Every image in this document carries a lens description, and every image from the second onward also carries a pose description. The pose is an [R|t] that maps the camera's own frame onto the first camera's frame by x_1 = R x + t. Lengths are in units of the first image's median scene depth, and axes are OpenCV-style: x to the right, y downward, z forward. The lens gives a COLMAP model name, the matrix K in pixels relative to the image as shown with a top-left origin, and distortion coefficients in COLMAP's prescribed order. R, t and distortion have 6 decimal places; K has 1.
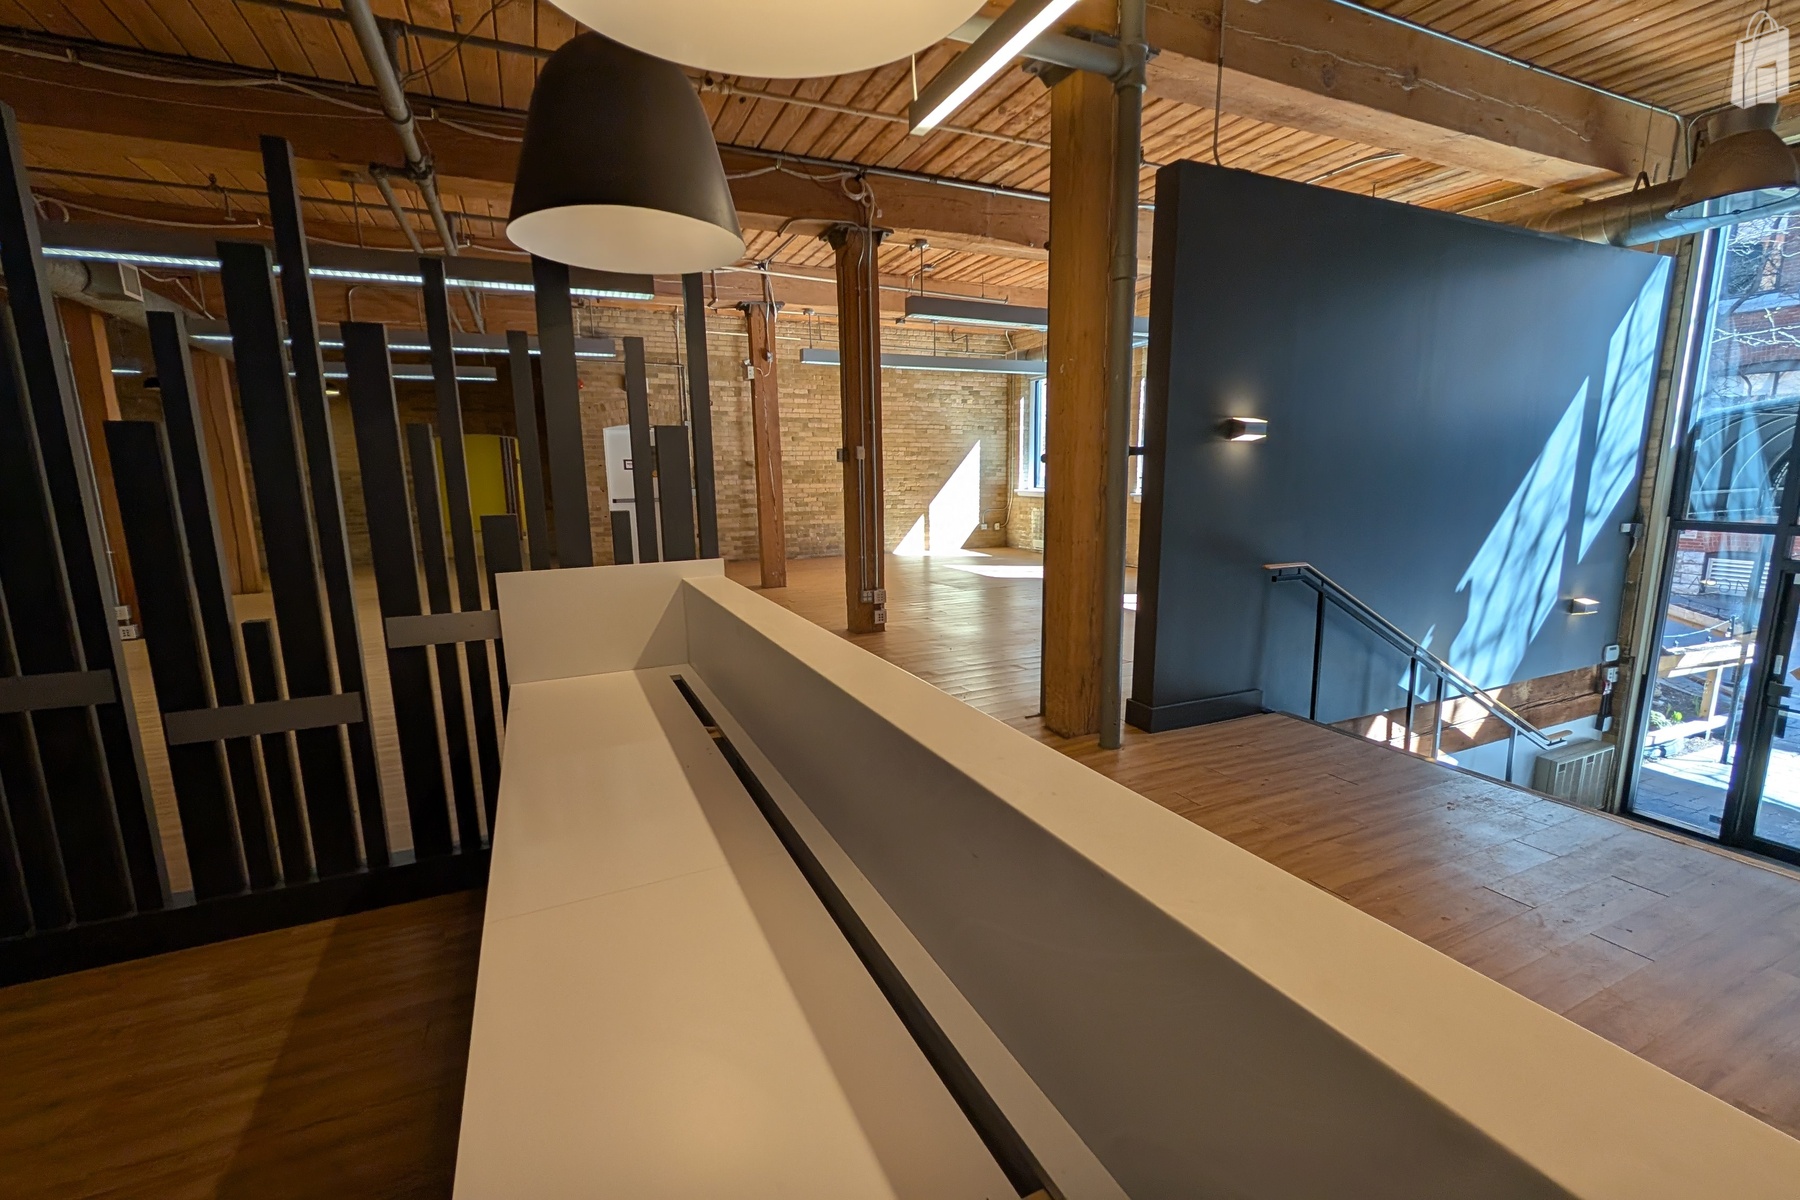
lens RADIAL K [[769.4, 0, 895.3], [0, 769.4, 608.1], [0, 0, 1]] dist [0.000163, 0.000378]
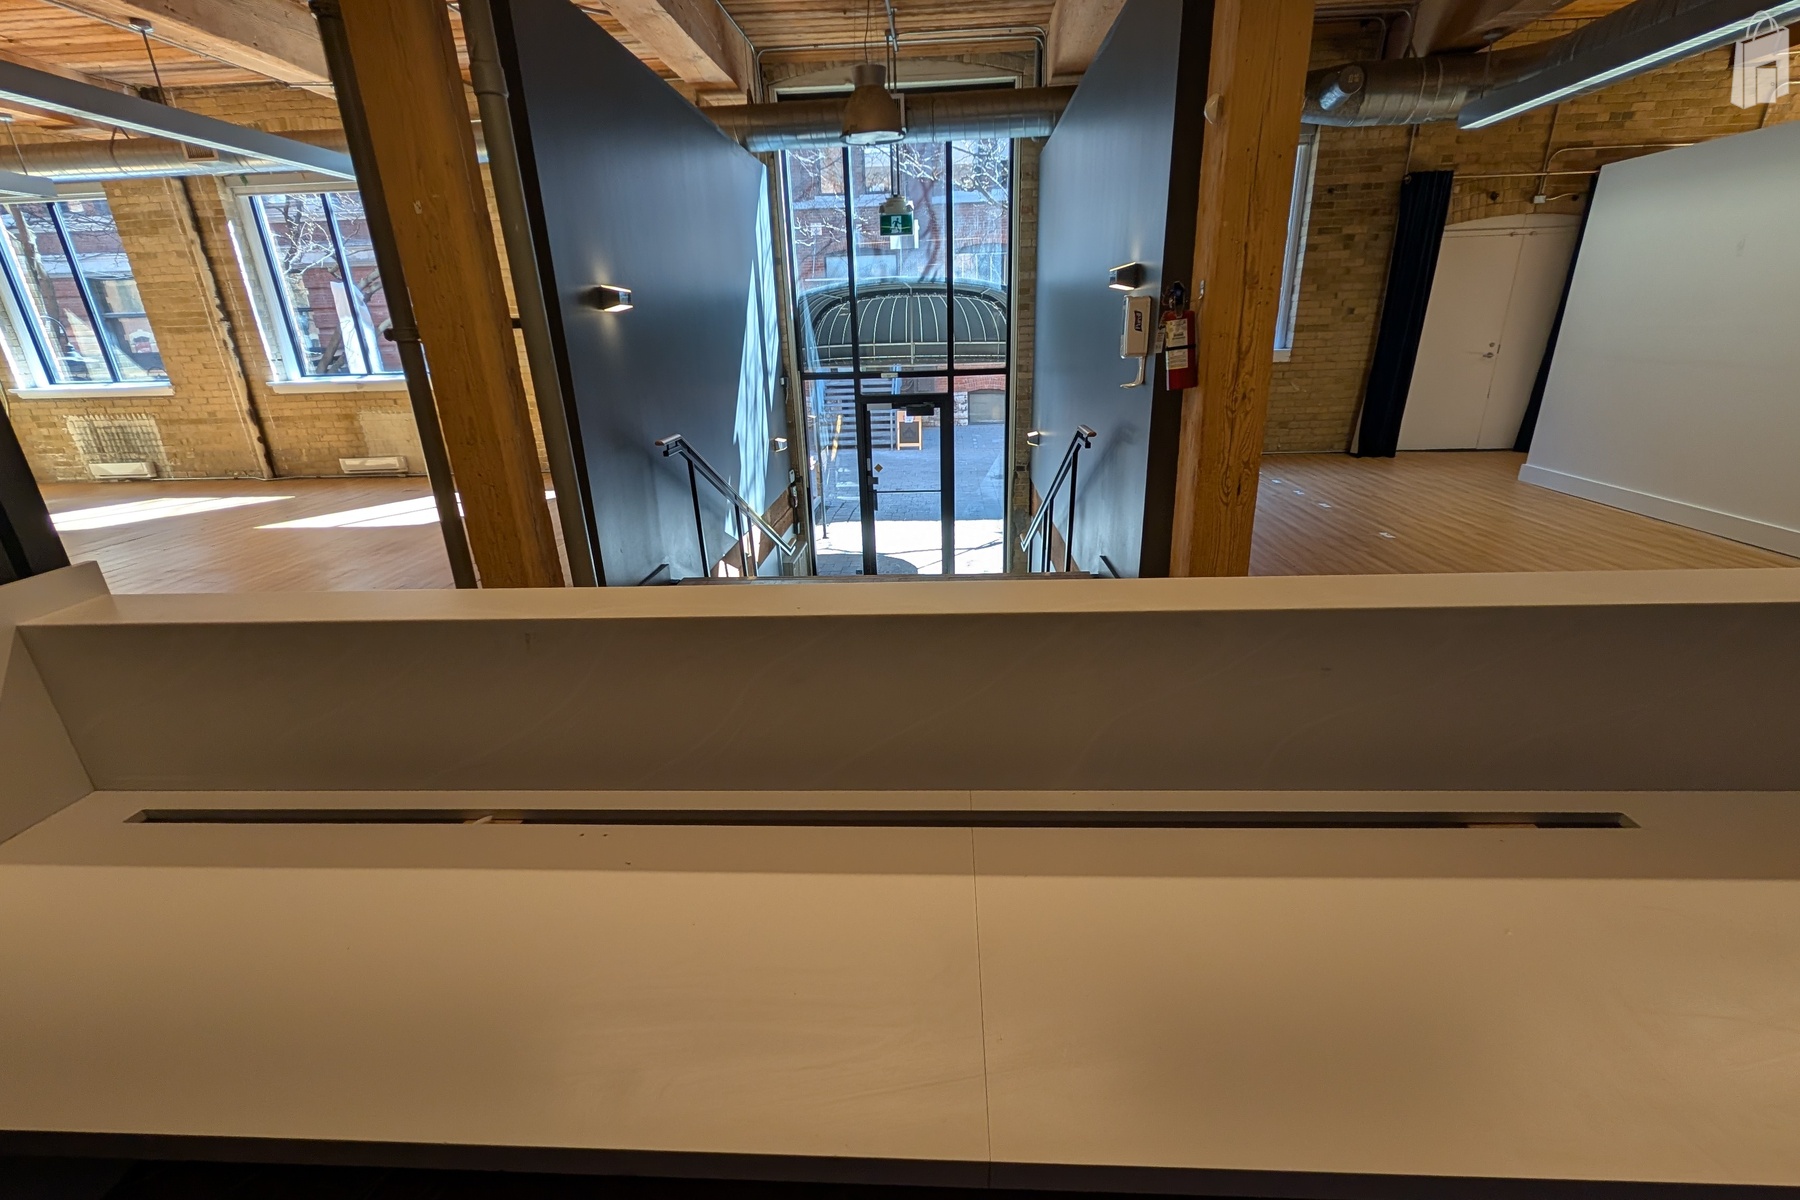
lens RADIAL K [[769.4, 0, 902.3], [0, 769.4, 603.9], [0, 0, 1]] dist [0.000163, 0.000378]
pose [[0.468555, -0.308114, 0.827963, -0.186991], [0.181760, 0.950780, 0.250959, -0.035076], [-0.864534, 0.032903, 0.501496, 0.166478]]
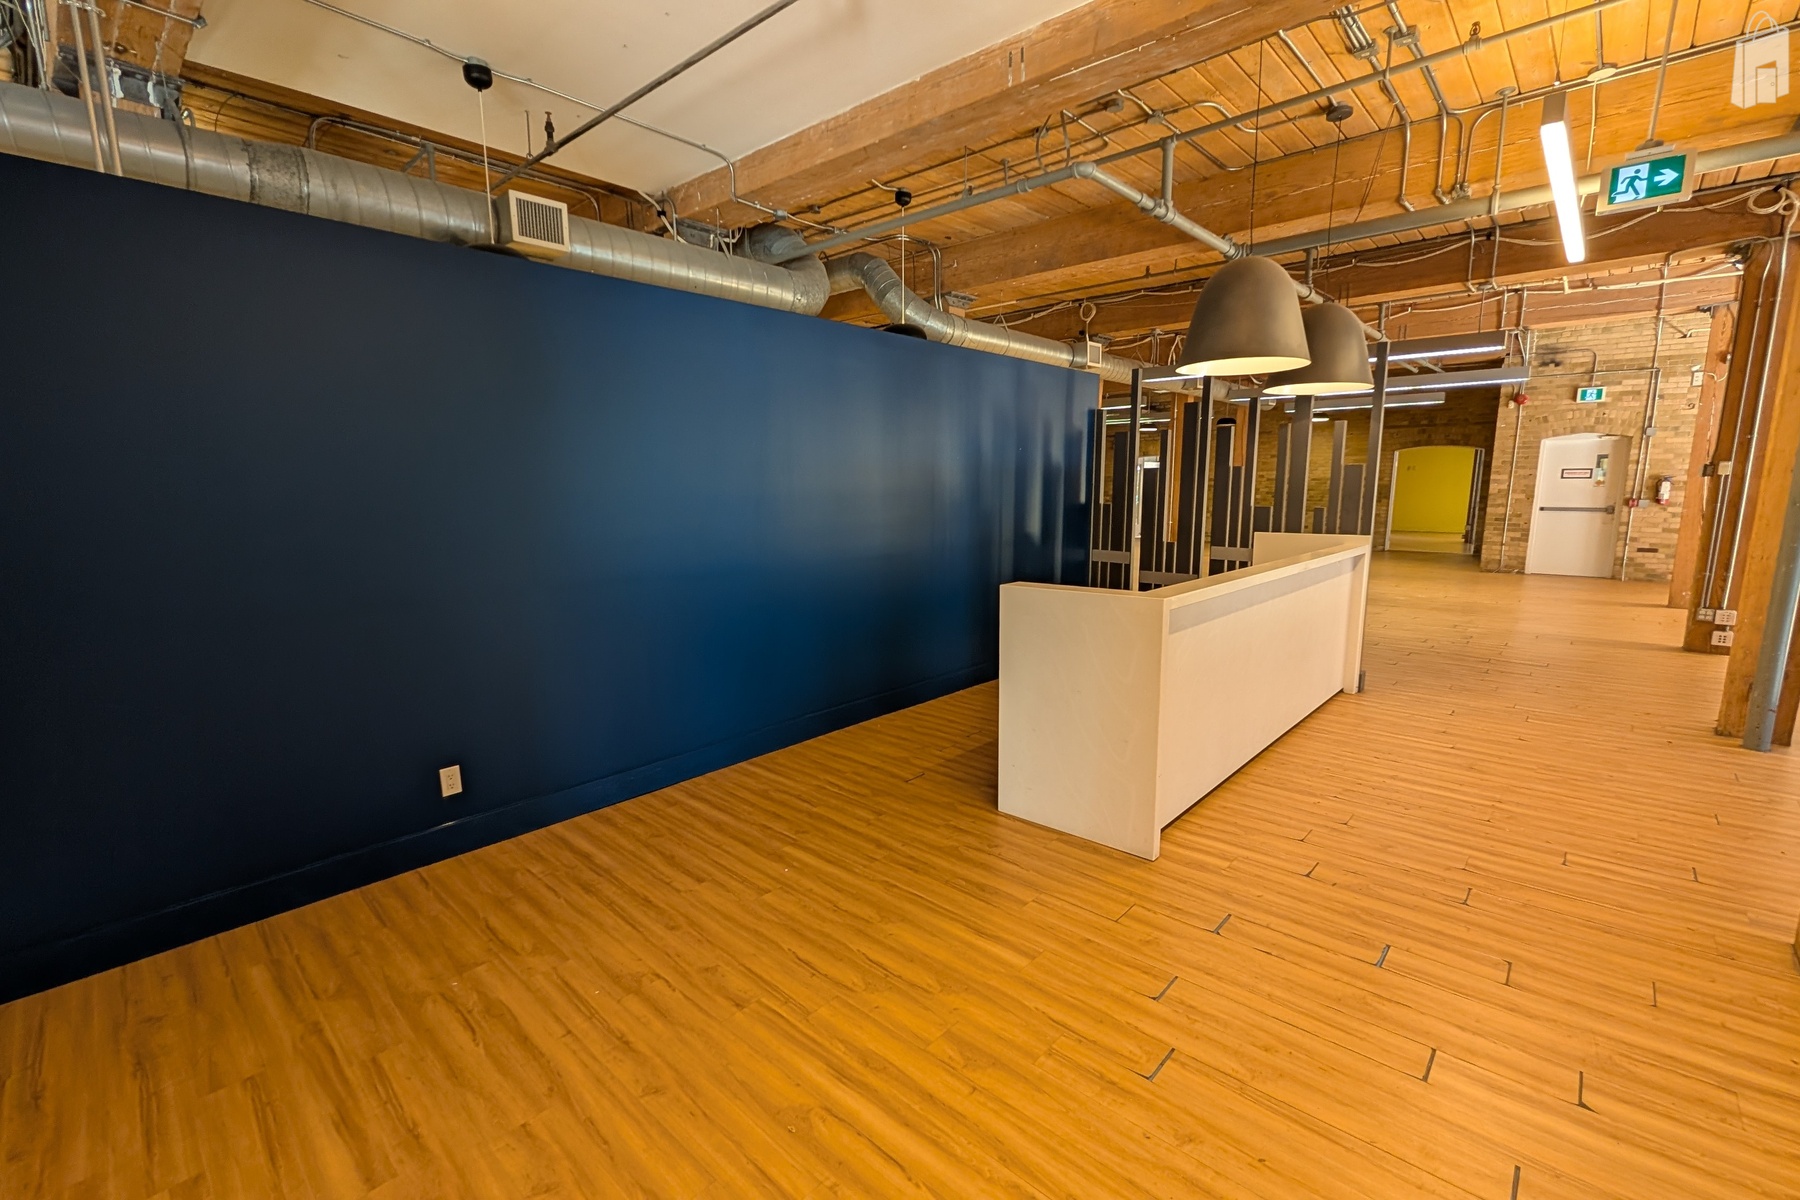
lens RADIAL K [[769.4, 0, 909.3], [0, 769.4, 607.6], [0, 0, 1]] dist [0.000163, 0.000378]
pose [[0.395314, 0.159520, -0.904588, 0.487341], [-0.161570, 0.981526, 0.102480, 0.042694], [0.904224, 0.105643, 0.413785, -0.349879]]
